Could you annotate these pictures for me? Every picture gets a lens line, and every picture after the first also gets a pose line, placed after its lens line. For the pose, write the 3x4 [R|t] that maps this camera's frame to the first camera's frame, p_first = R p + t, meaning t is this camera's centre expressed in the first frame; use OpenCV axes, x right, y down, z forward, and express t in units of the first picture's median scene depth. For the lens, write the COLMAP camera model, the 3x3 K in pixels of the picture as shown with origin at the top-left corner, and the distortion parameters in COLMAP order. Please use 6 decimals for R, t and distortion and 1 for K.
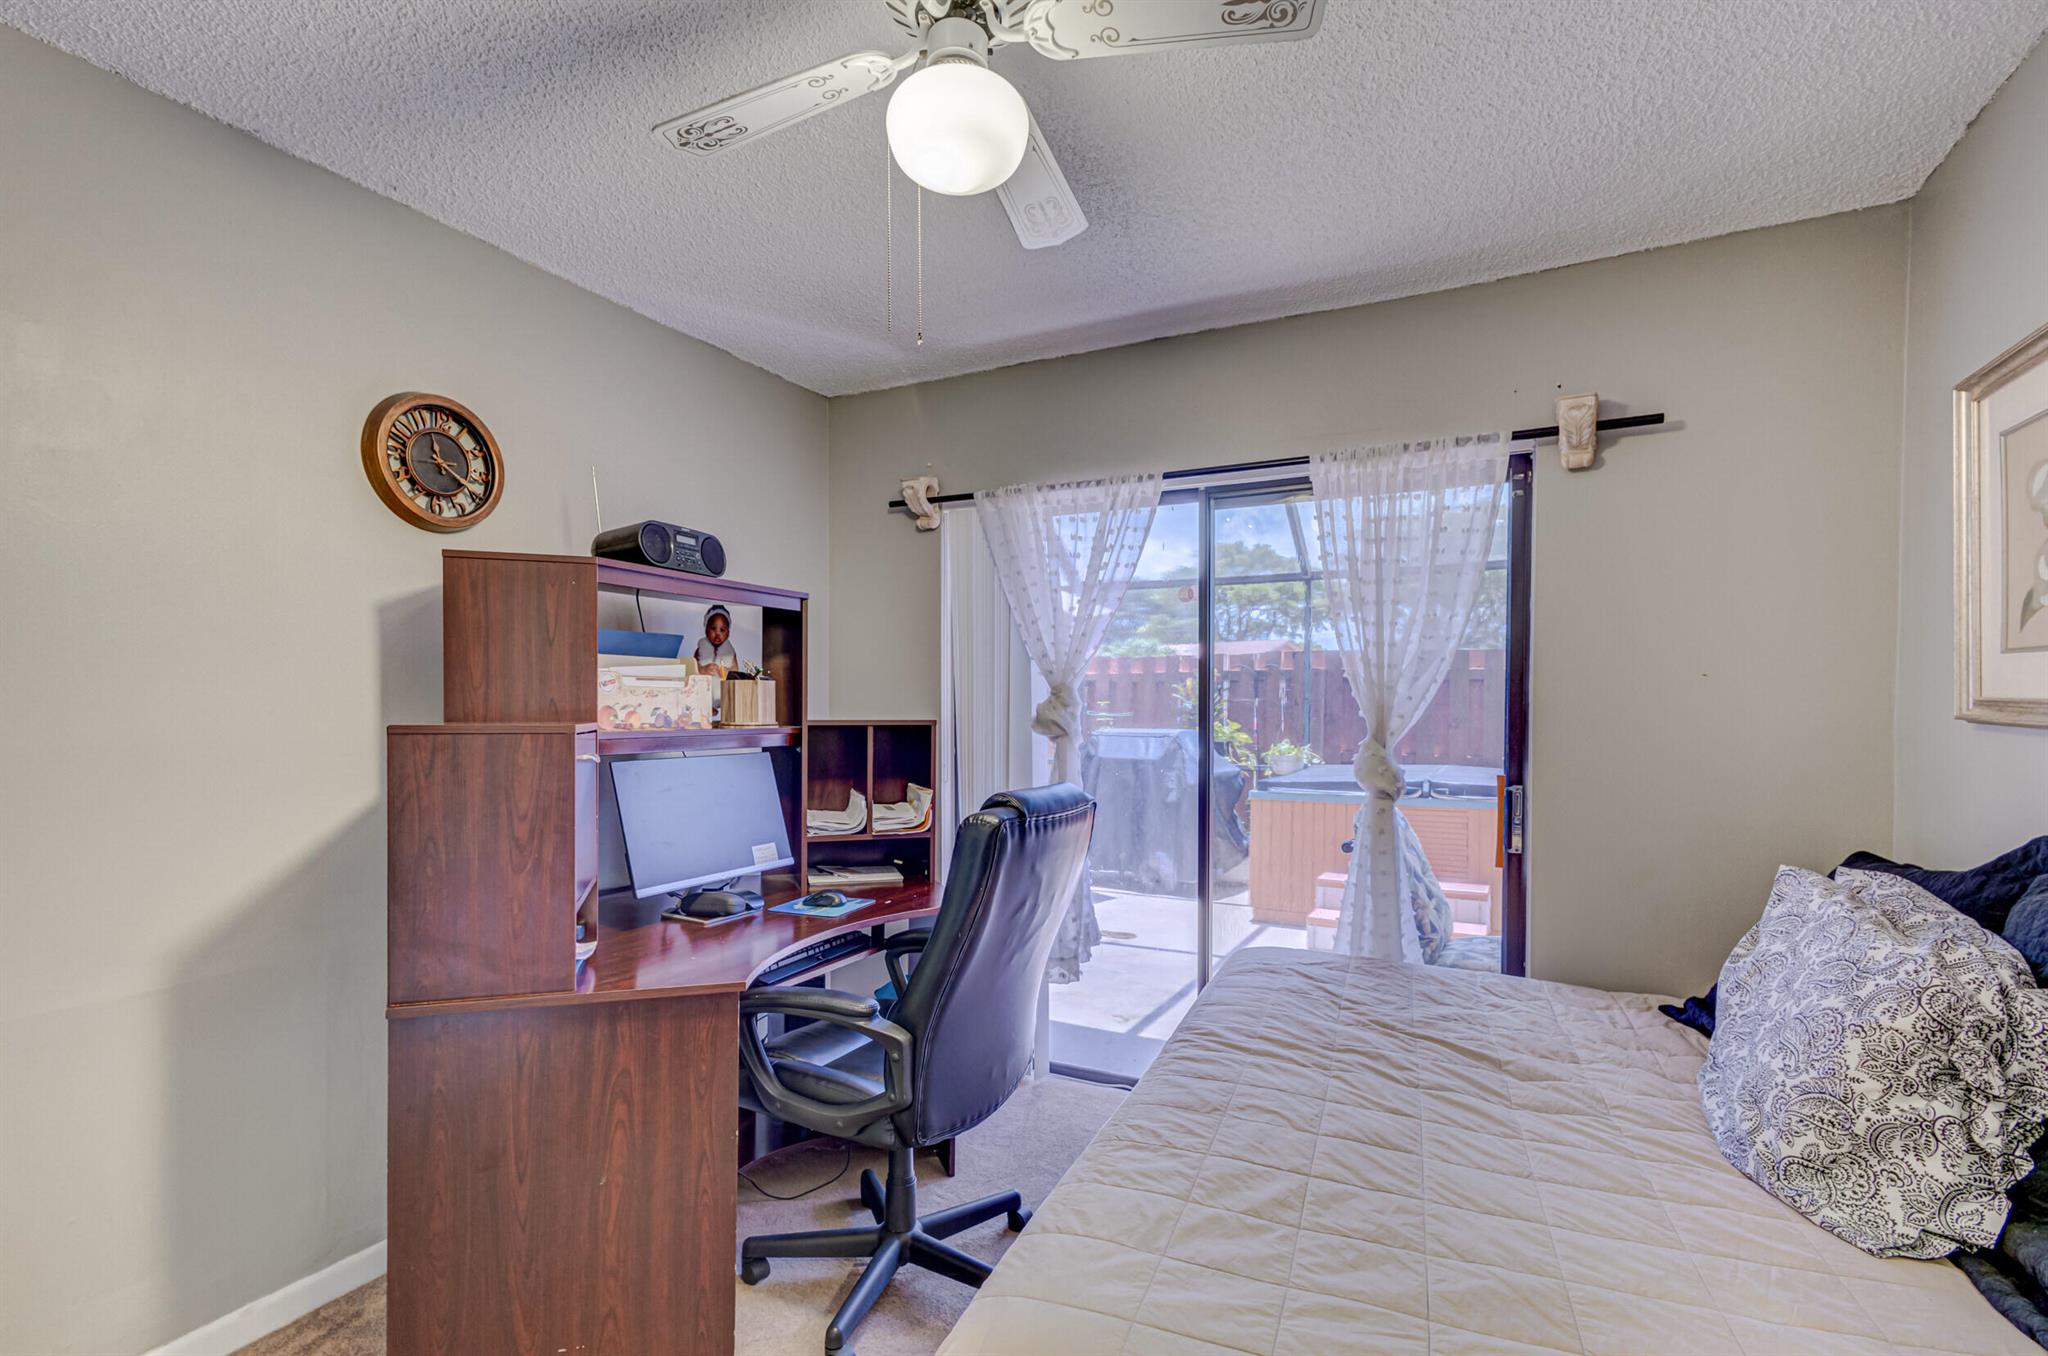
lens RADIAL K [[972.6, 0, 1013.4], [0, 972.6, 697.8], [0, 0, 1]] dist [0.014459, -0.000521]
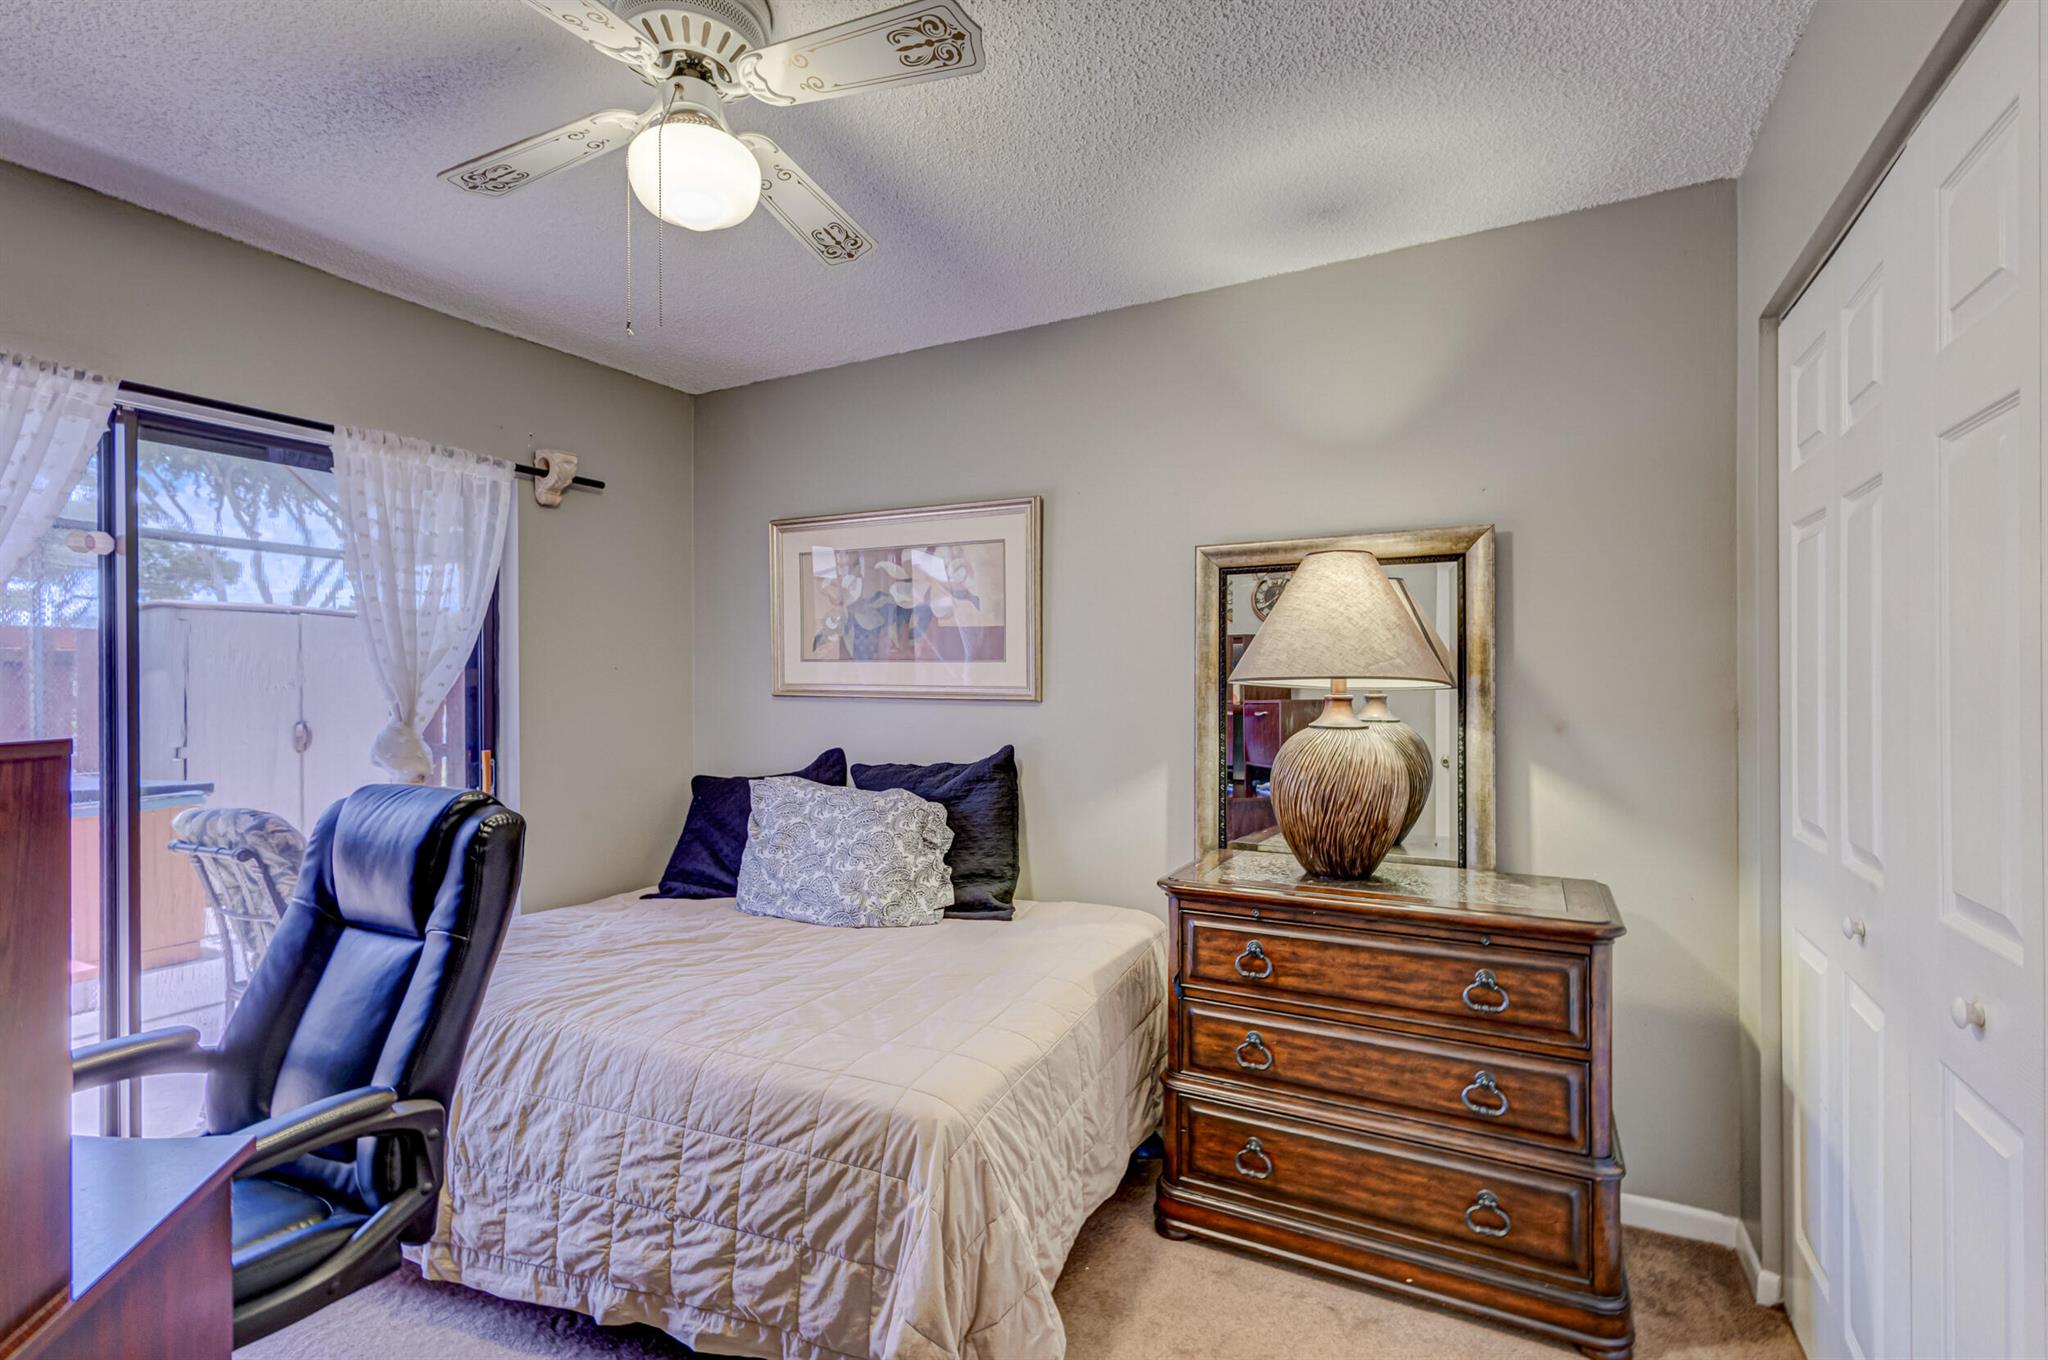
lens RADIAL K [[959.7, 0, 1013.6], [0, 959.7, 677.4], [0, 0, 1]] dist [0.005968, 0.000893]
pose [[0.015296, 0.005436, 0.999868, -0.878326], [0.002569, 0.999982, -0.005476, -0.001804], [-0.999880, 0.002652, 0.015282, 0.490984]]
